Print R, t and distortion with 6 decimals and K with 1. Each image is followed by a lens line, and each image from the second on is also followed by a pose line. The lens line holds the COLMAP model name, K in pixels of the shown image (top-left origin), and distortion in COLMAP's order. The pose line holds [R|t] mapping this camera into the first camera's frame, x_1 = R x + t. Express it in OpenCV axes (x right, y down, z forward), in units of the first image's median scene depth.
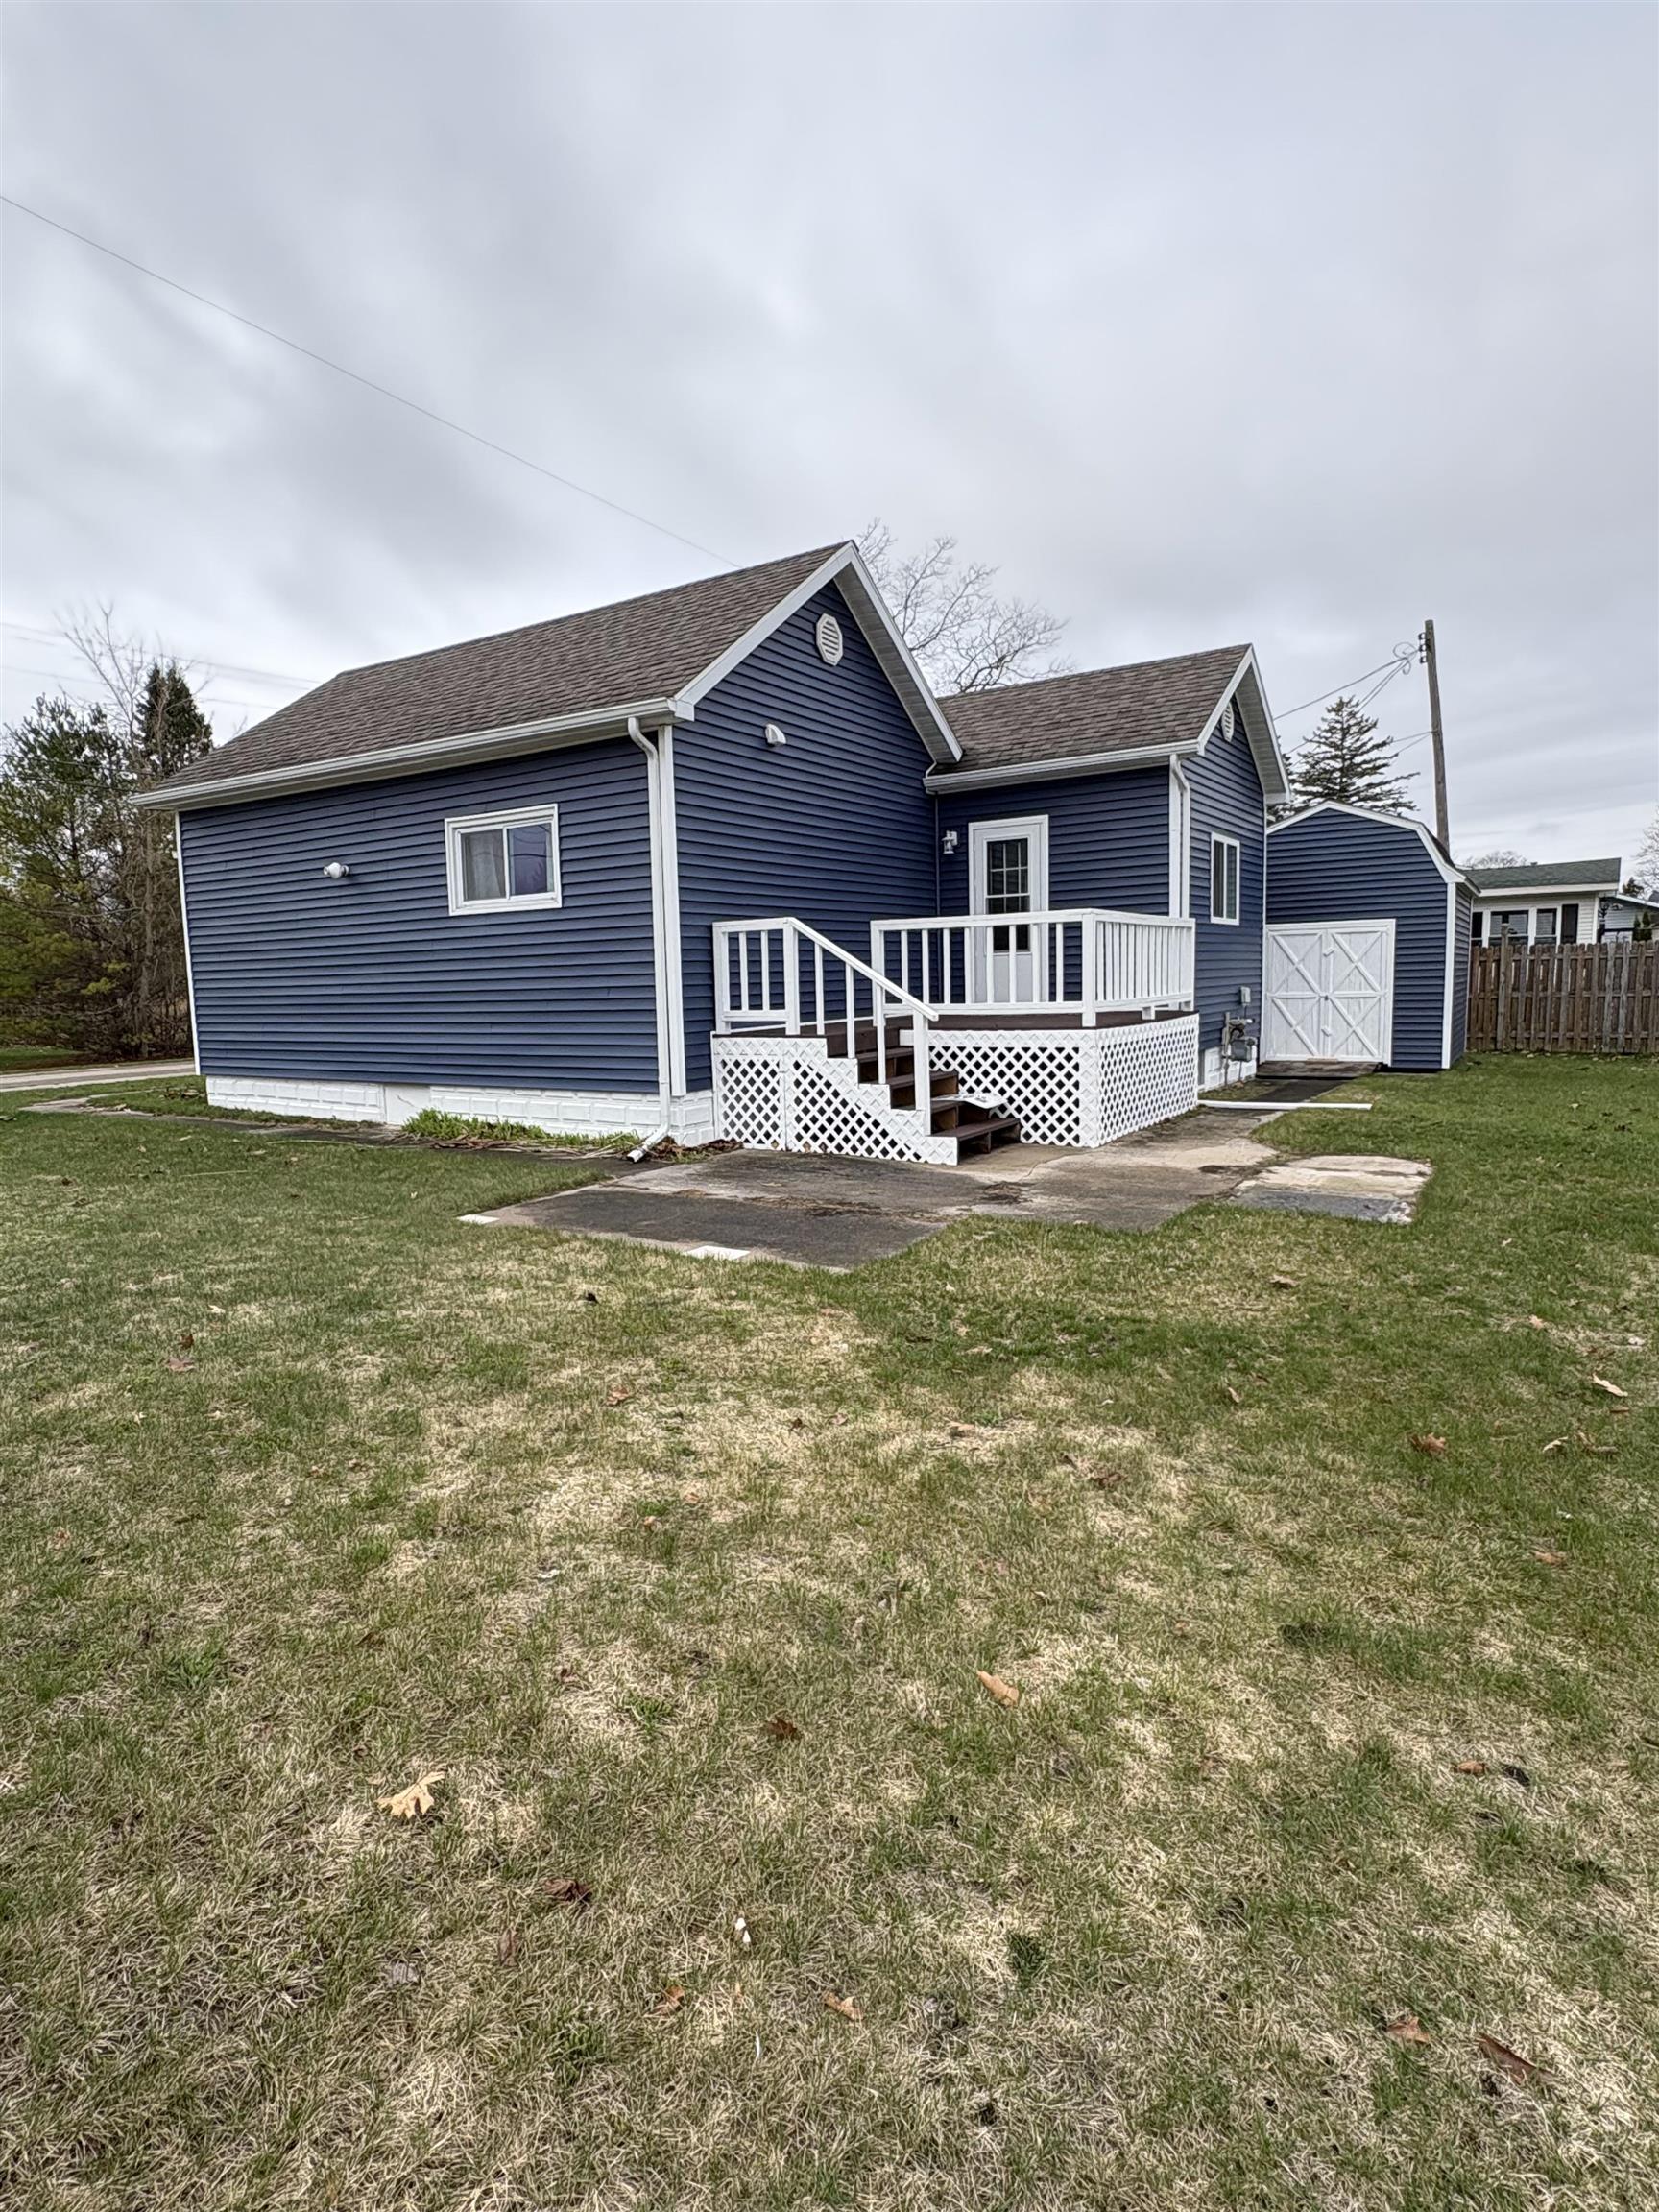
lens RADIAL K [[1153.5, 0, 829.5], [0, 1153.5, 1106.0], [0, 0, 1]] dist [0.001612, 0.000575]
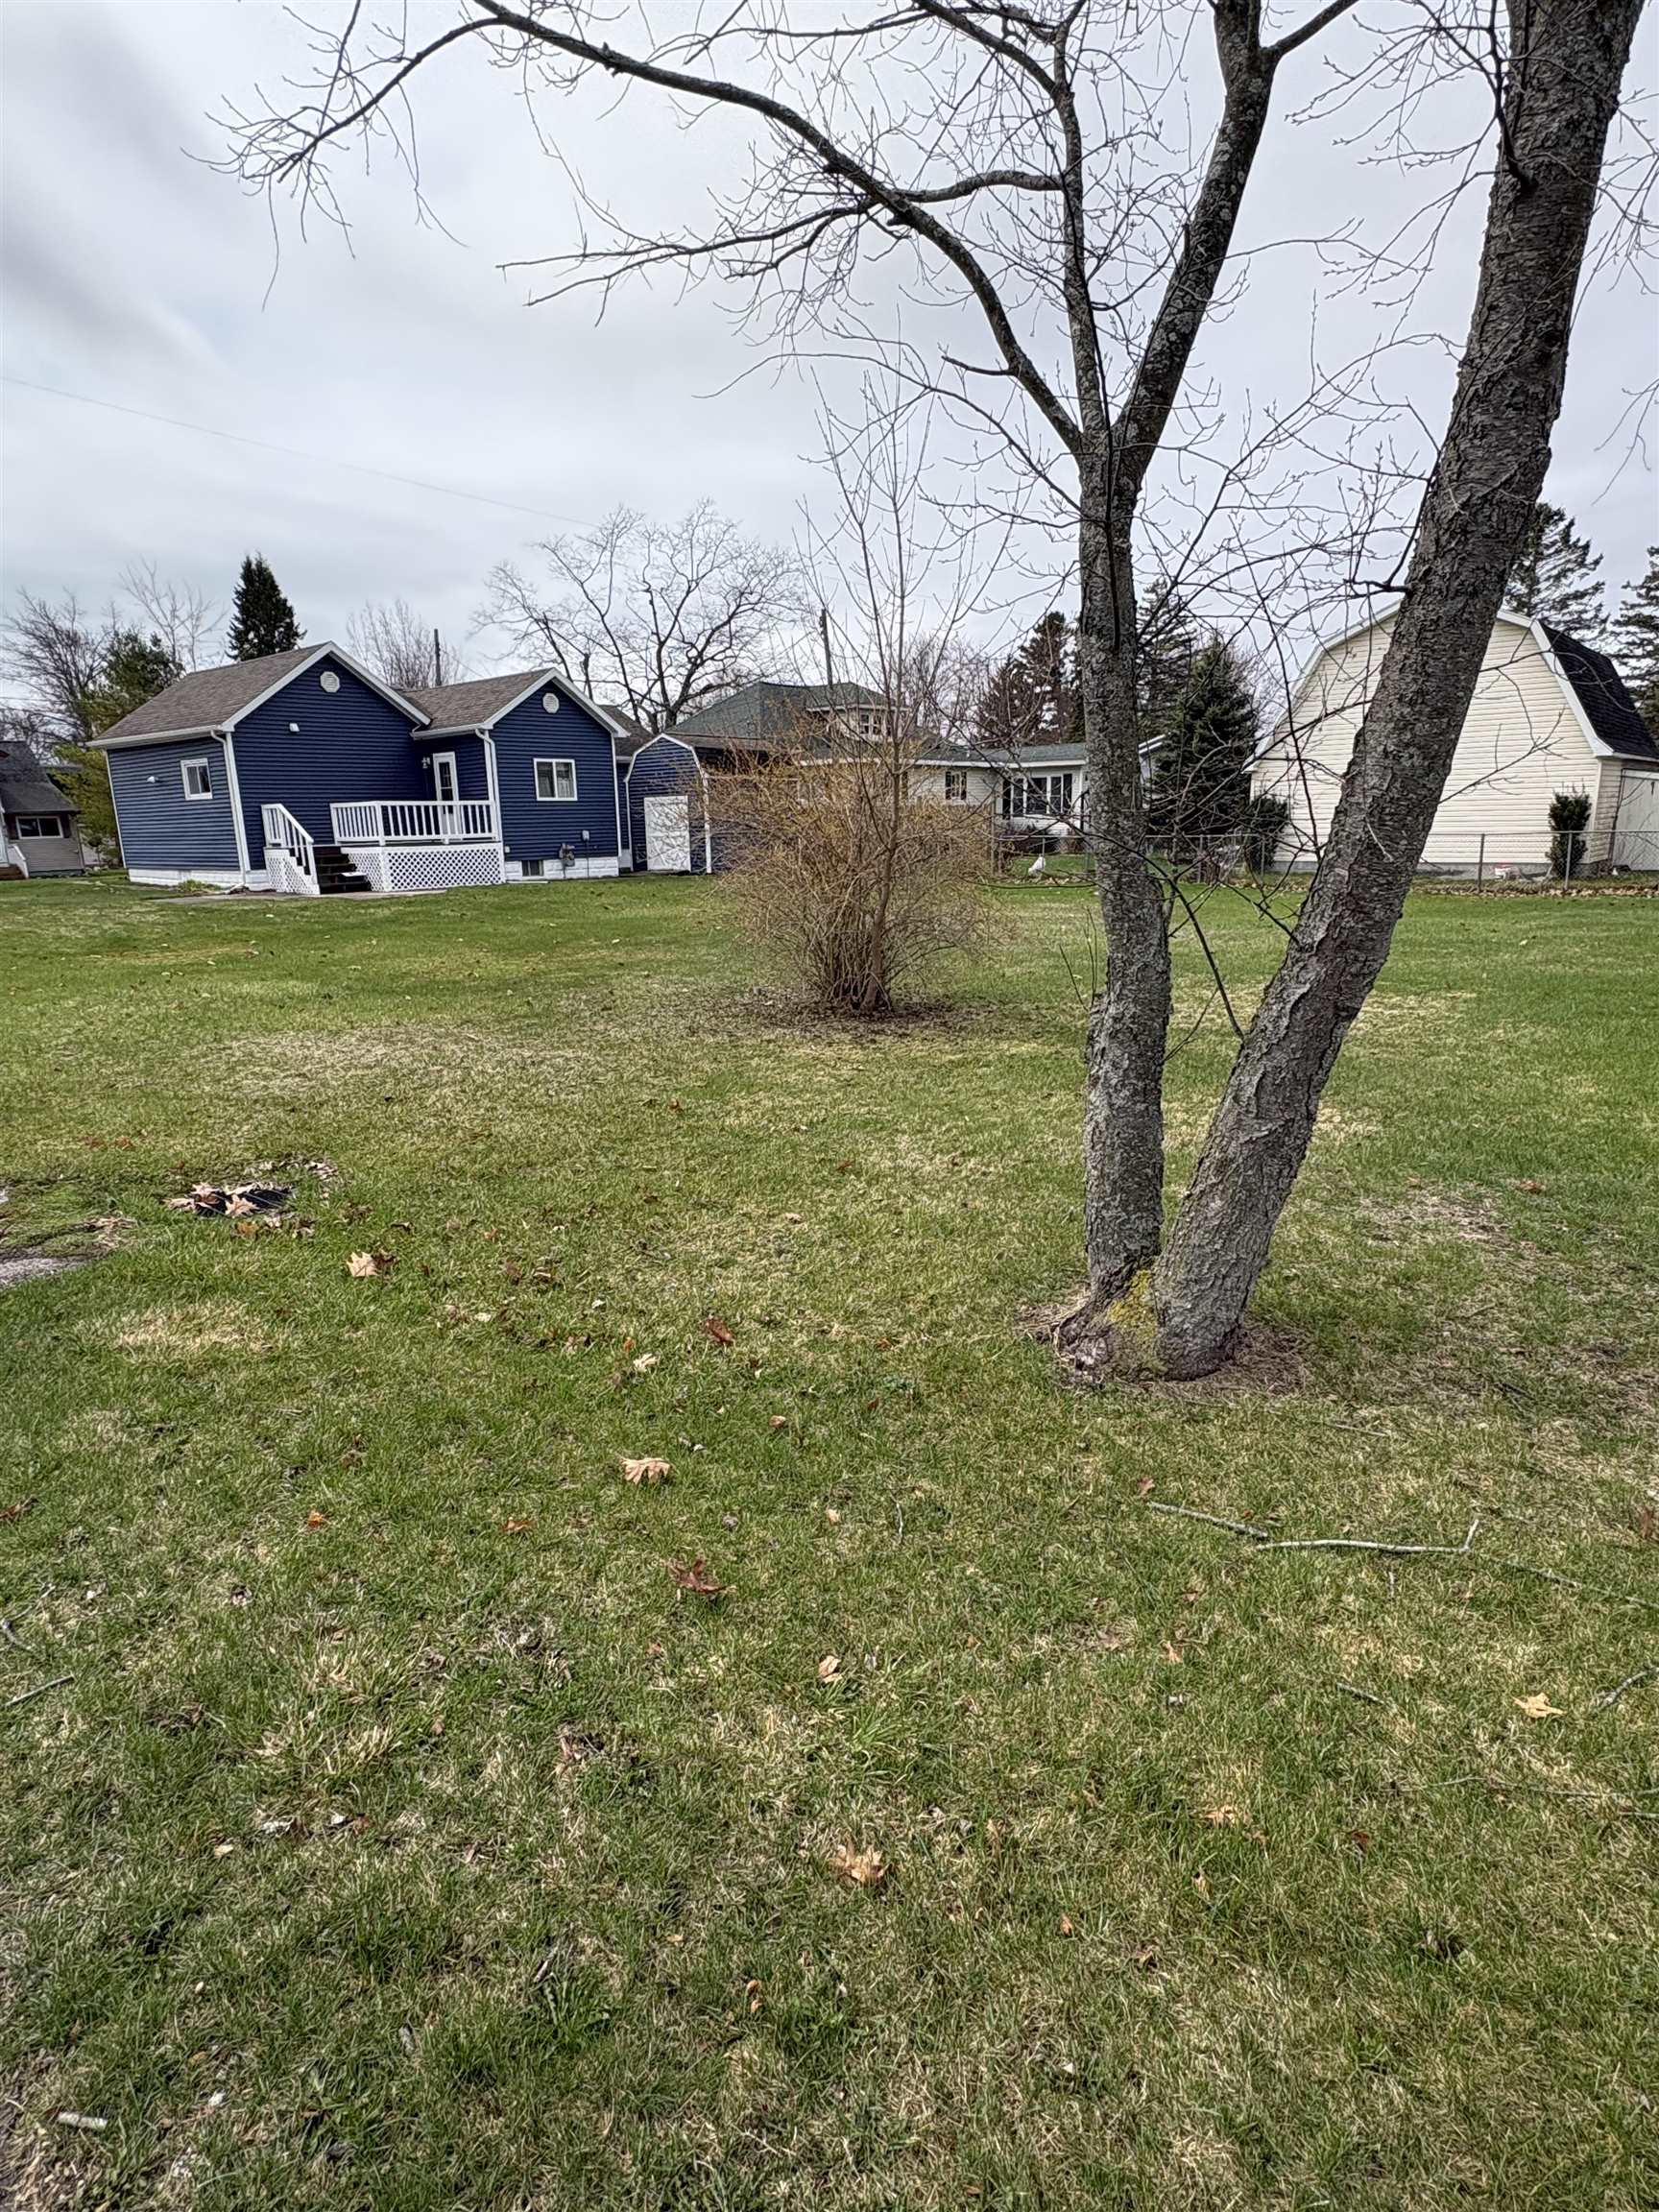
lens RADIAL K [[1153.5, 0, 829.5], [0, 1153.5, 1106.0], [0, 0, 1]] dist [0.001612, 0.000575]
pose [[0.991052, 0.036461, -0.128400, 1.370510], [-0.018821, 0.990529, 0.136004, 0.123762], [0.132142, -0.132371, 0.982352, -1.339301]]
